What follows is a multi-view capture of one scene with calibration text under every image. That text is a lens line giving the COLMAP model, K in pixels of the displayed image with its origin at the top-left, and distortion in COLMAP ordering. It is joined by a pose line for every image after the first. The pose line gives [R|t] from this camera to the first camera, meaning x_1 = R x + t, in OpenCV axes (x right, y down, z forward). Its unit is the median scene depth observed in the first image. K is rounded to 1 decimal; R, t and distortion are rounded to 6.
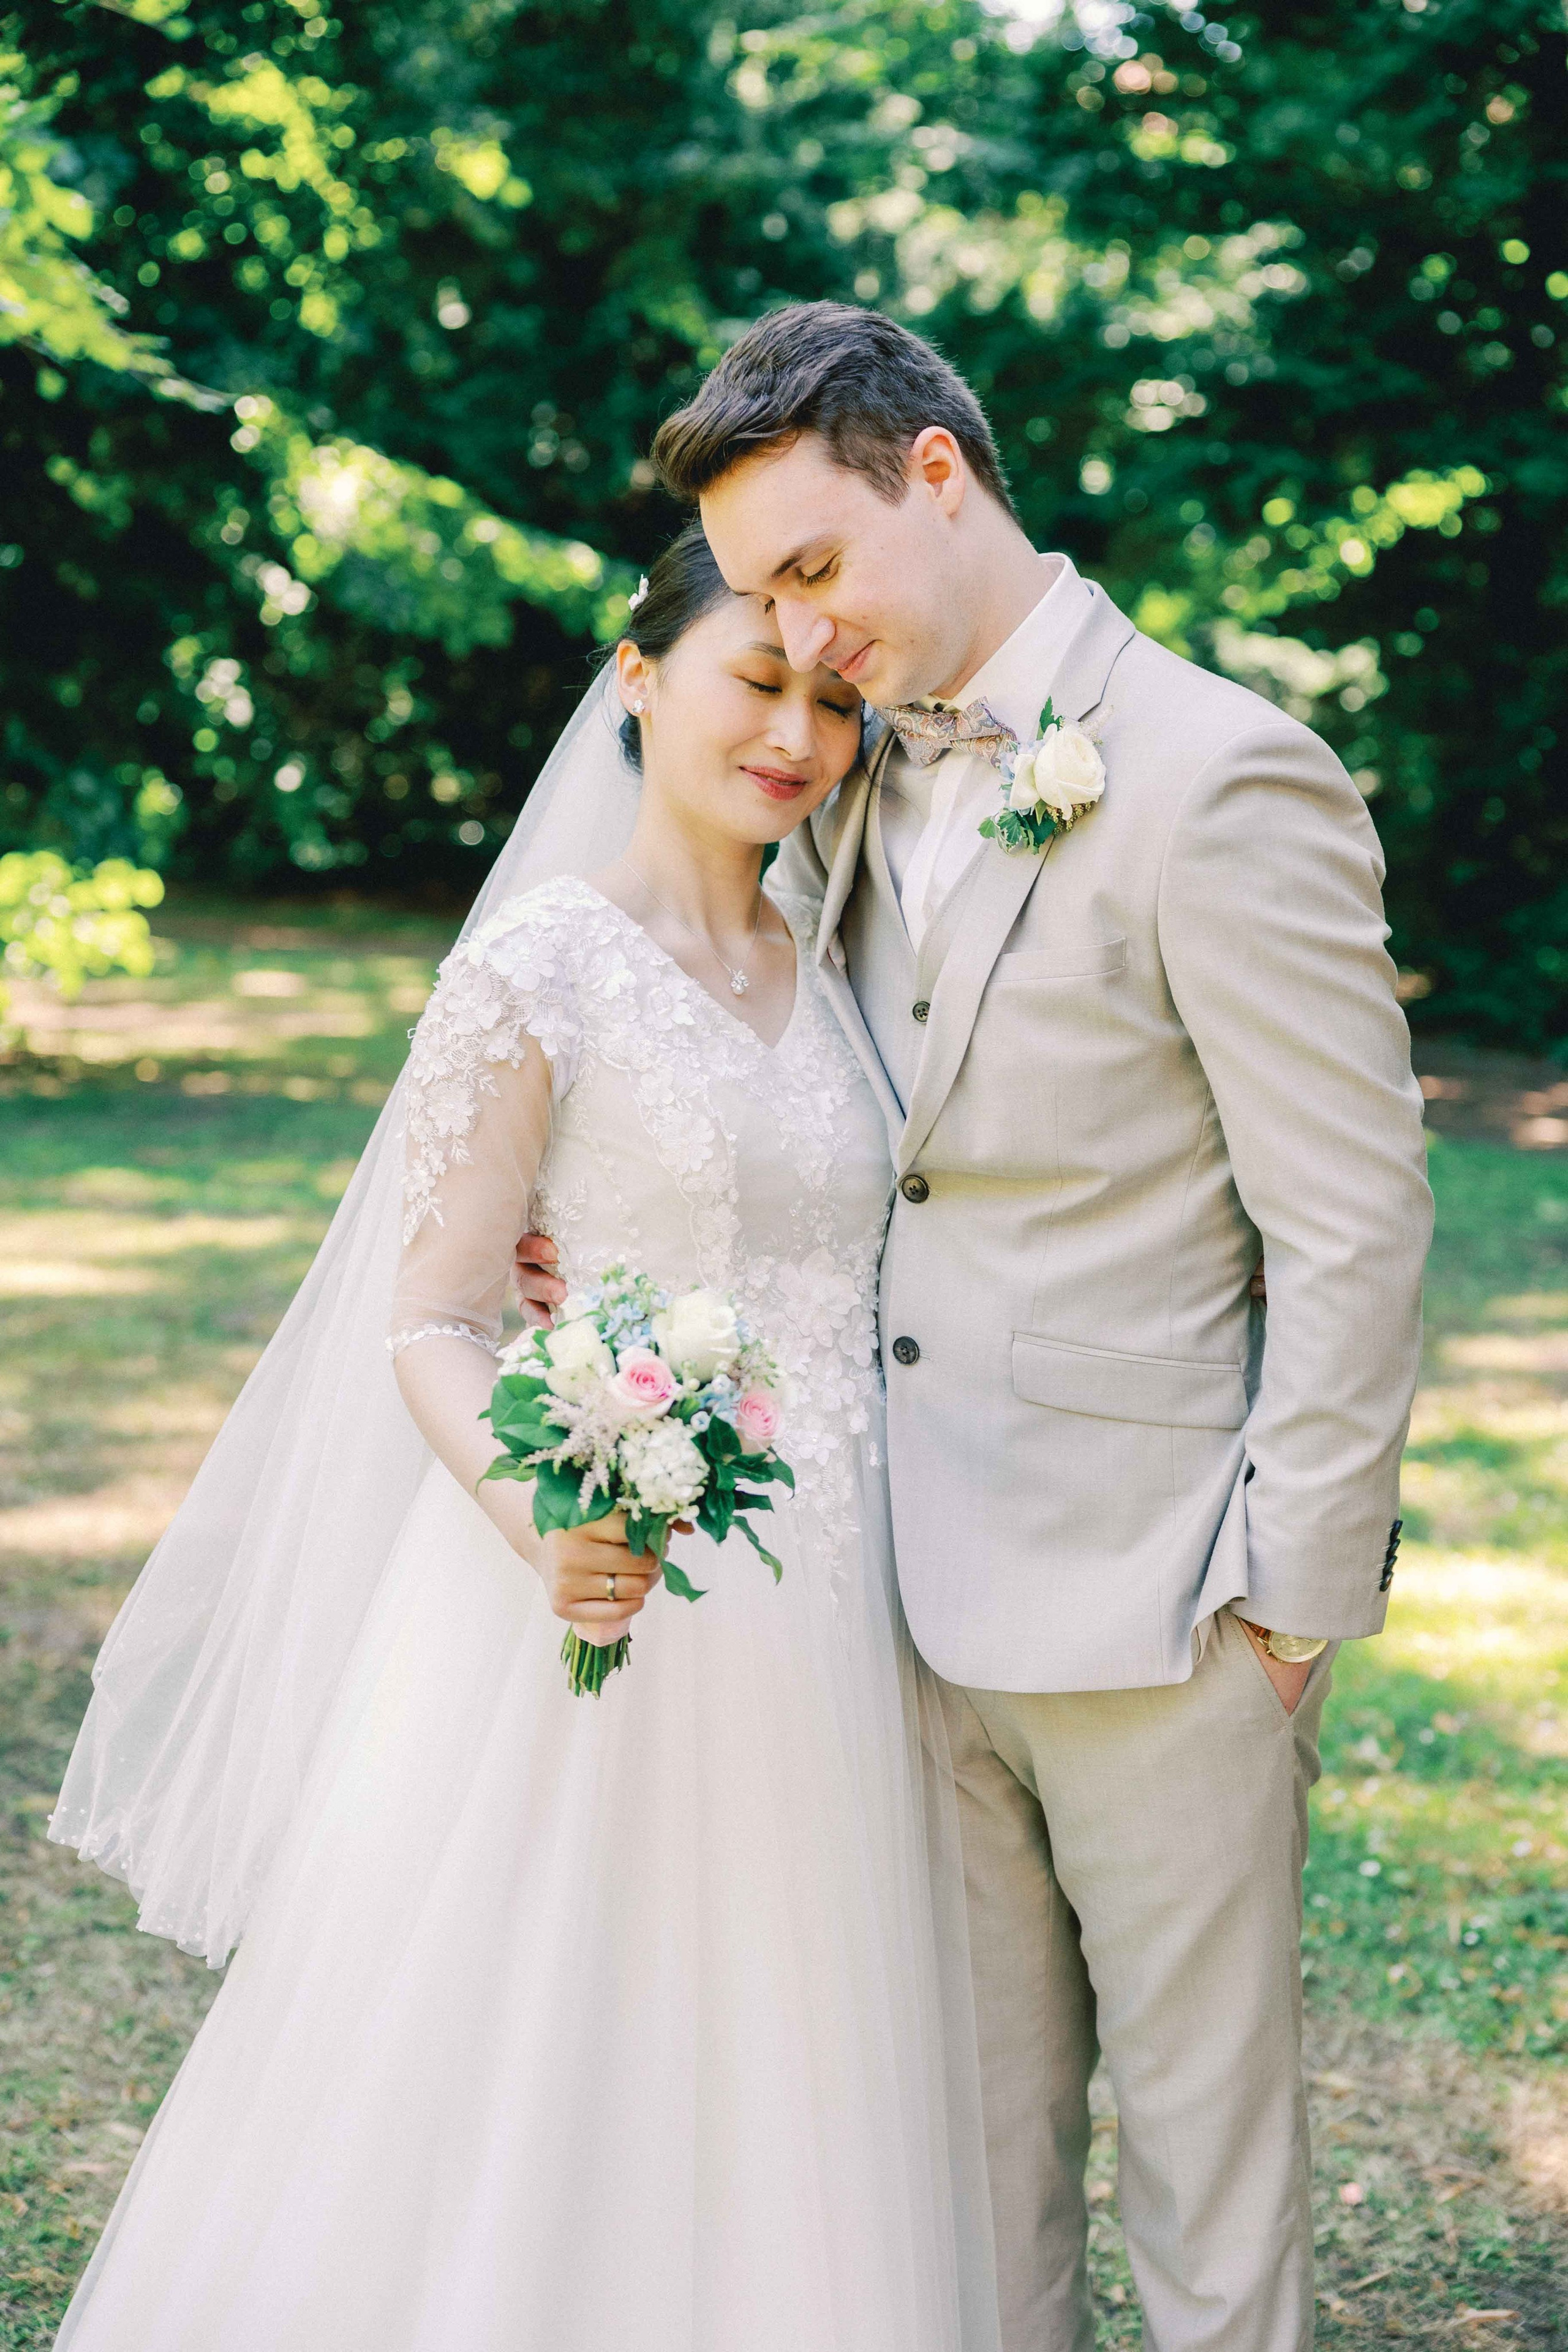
lens RADIAL K [[3438.9, 0, 780.4], [0, 3438.9, 964.9], [0, 0, 1]] dist [0.016280, -0.045685]
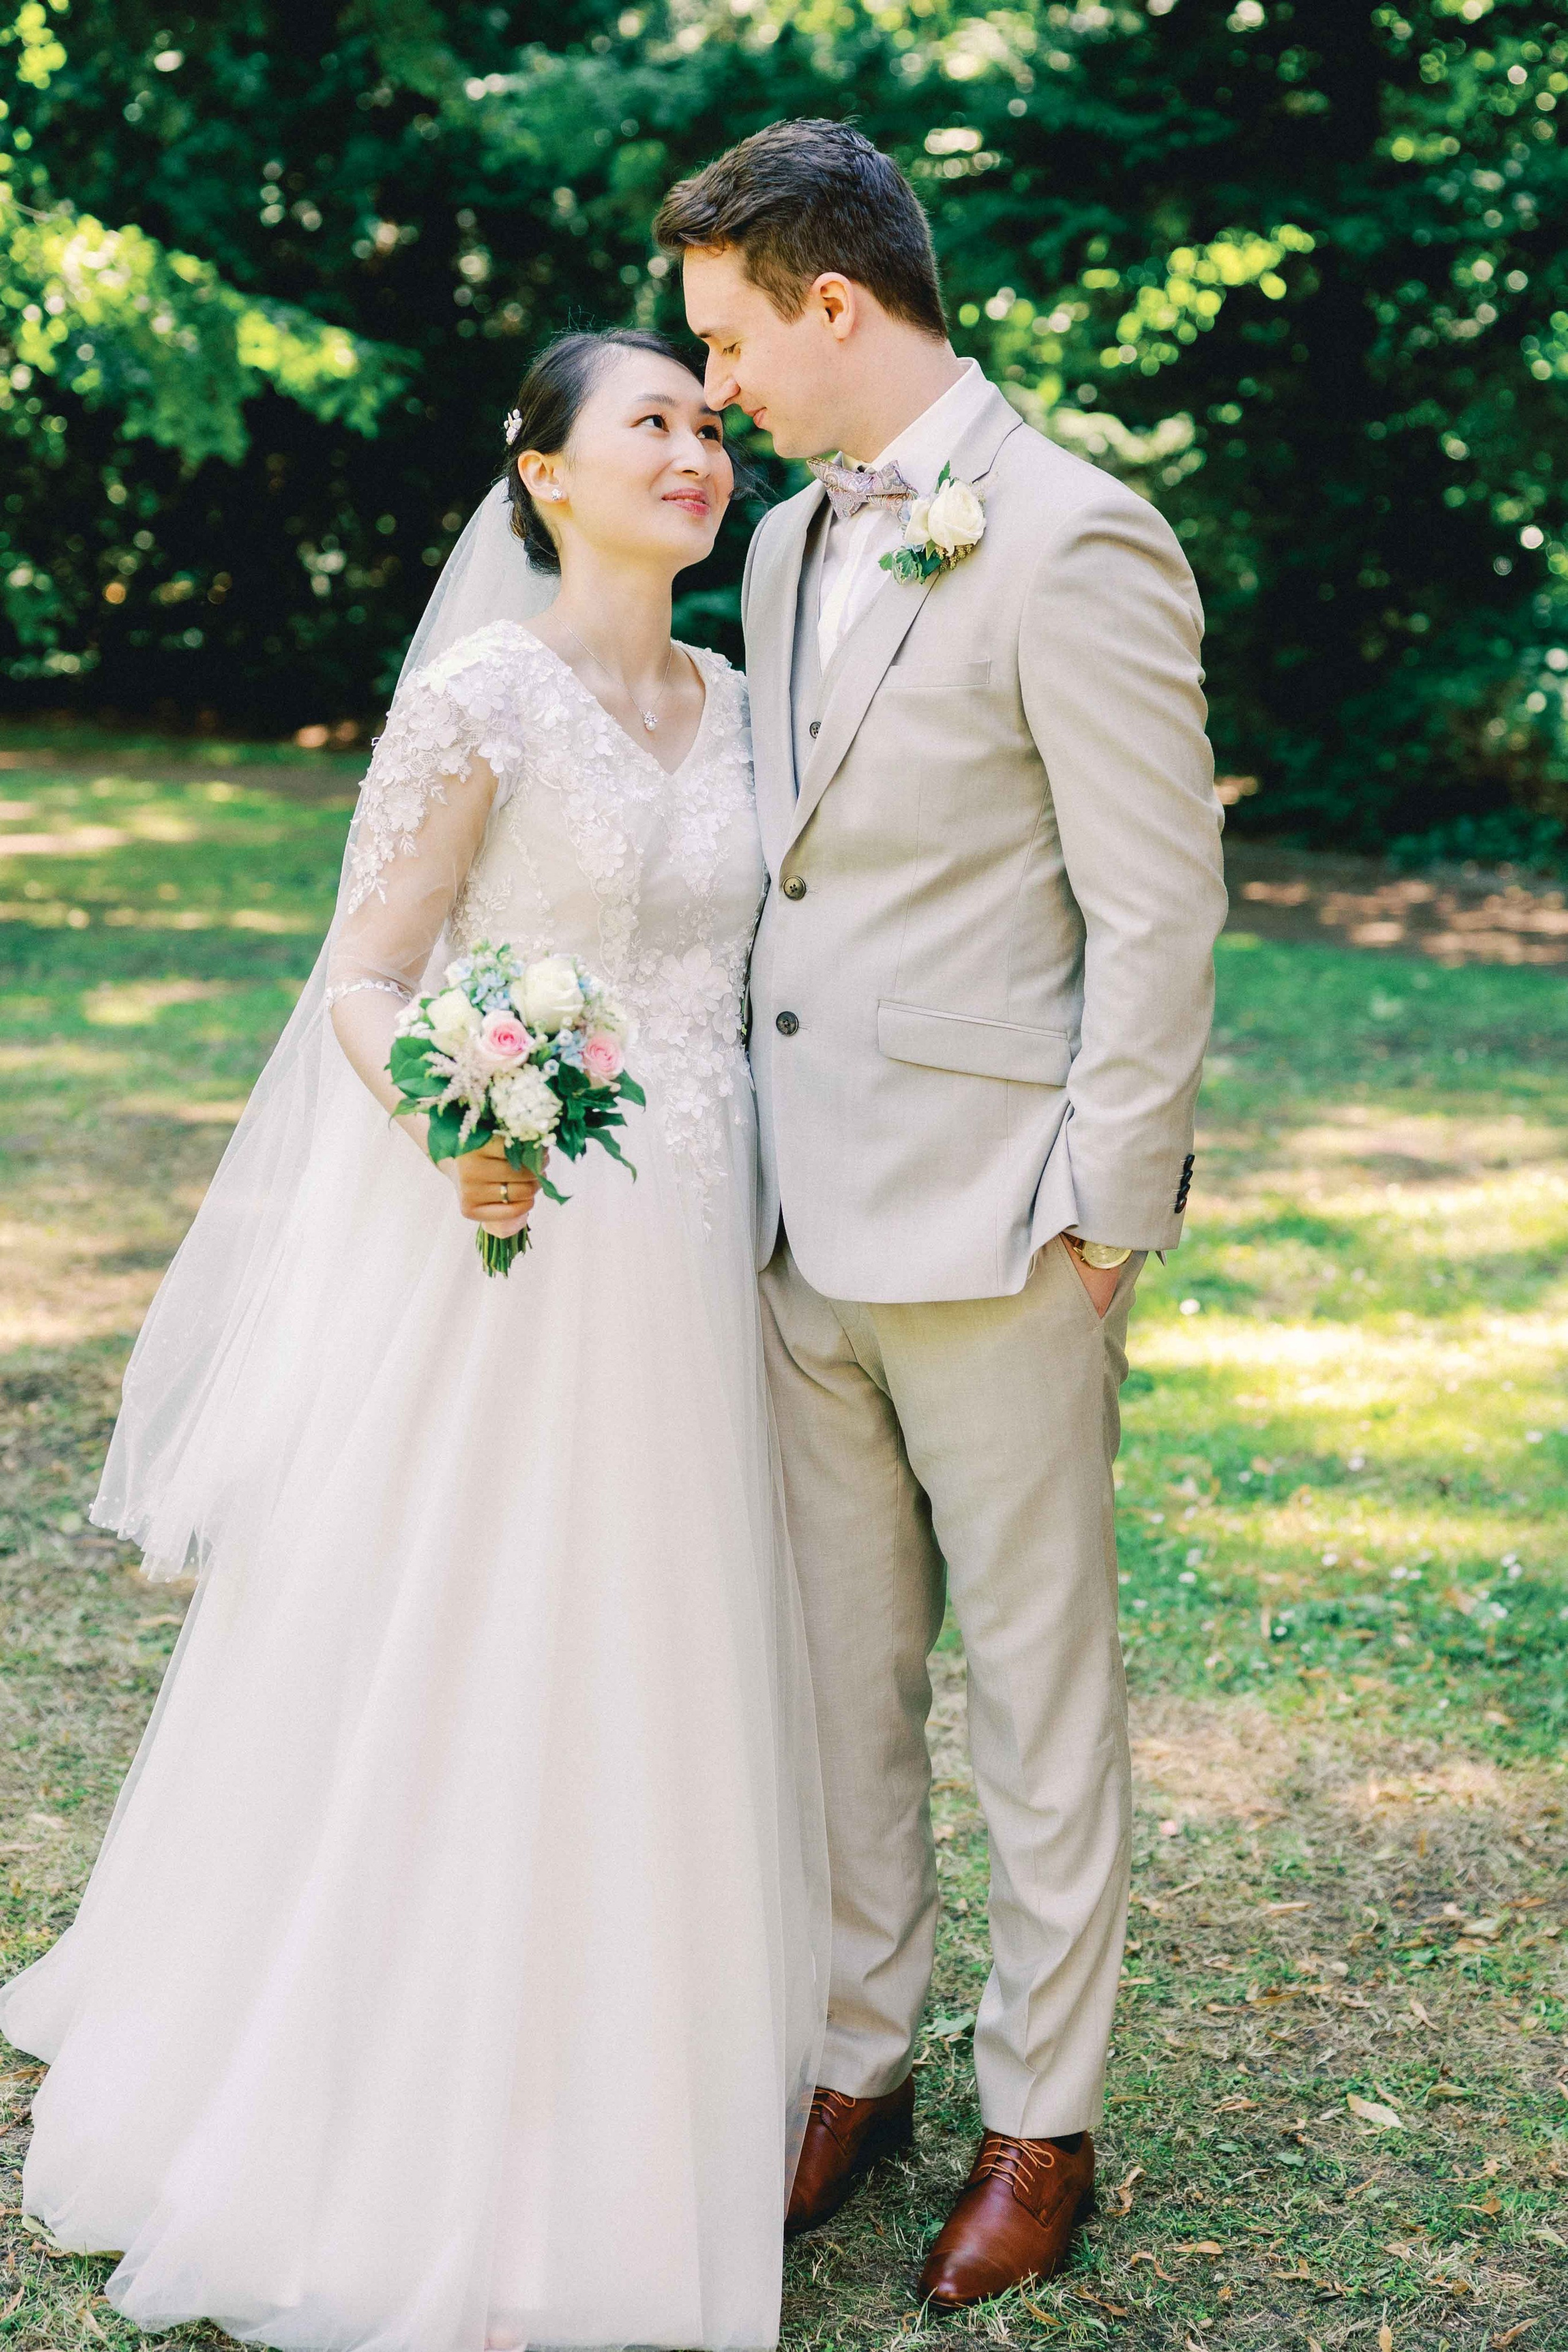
lens RADIAL K [[3832.5, 0, 720.9], [0, 3832.5, 1035.6], [0, 0, 1]] dist [-0.016080, -0.133814]
pose [[0.998781, -0.022011, 0.044193, -0.023738], [0.019052, 0.997619, 0.066284, 0.014922], [-0.045546, -0.065361, 0.996822, -0.179581]]
